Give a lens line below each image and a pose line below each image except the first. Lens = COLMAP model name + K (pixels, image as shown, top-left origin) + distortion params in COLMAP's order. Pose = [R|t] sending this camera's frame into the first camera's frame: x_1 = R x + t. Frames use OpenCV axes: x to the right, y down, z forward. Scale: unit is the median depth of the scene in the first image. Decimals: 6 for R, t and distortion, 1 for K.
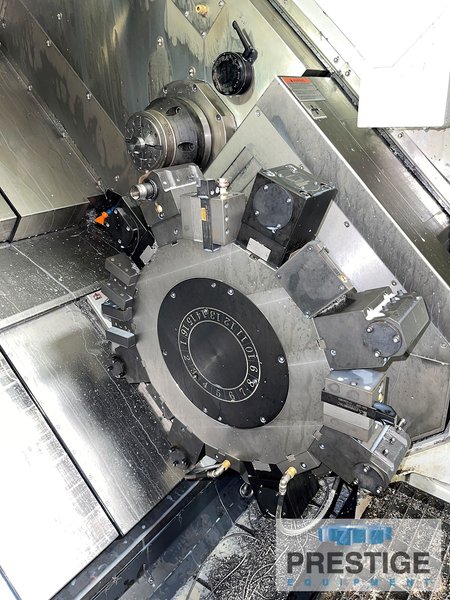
lens RADIAL K [[456.2, 0, 225.0], [0, 456.2, 300.0], [0, 0, 1]] dist [0.028027, -0.000232]
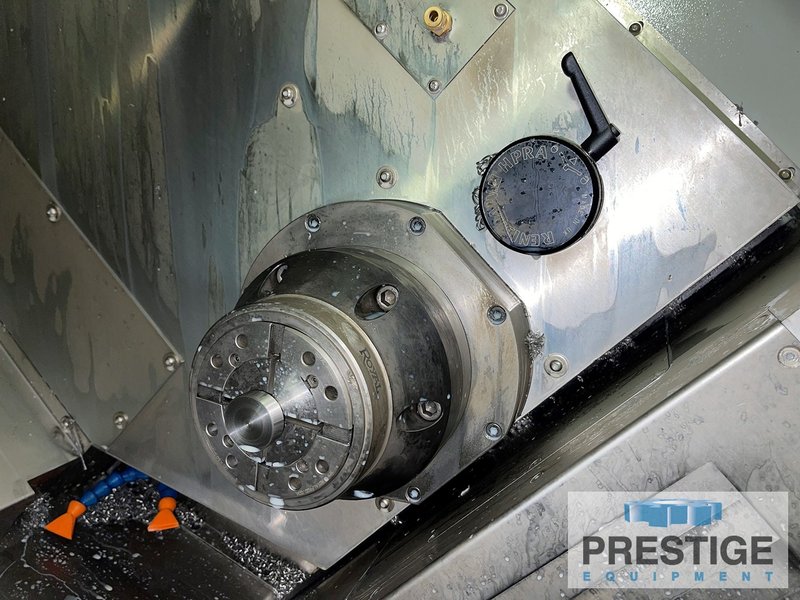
lens RADIAL K [[608.3, 0, 400.0], [0, 608.3, 300.0], [0, 0, 1]] dist [0.028027, -0.000232]
pose [[0.965405, -0.001332, 0.260753, -0.182954], [0.062042, 0.972443, -0.224733, -0.291282], [-0.253268, 0.233136, 0.938884, 0.562266]]
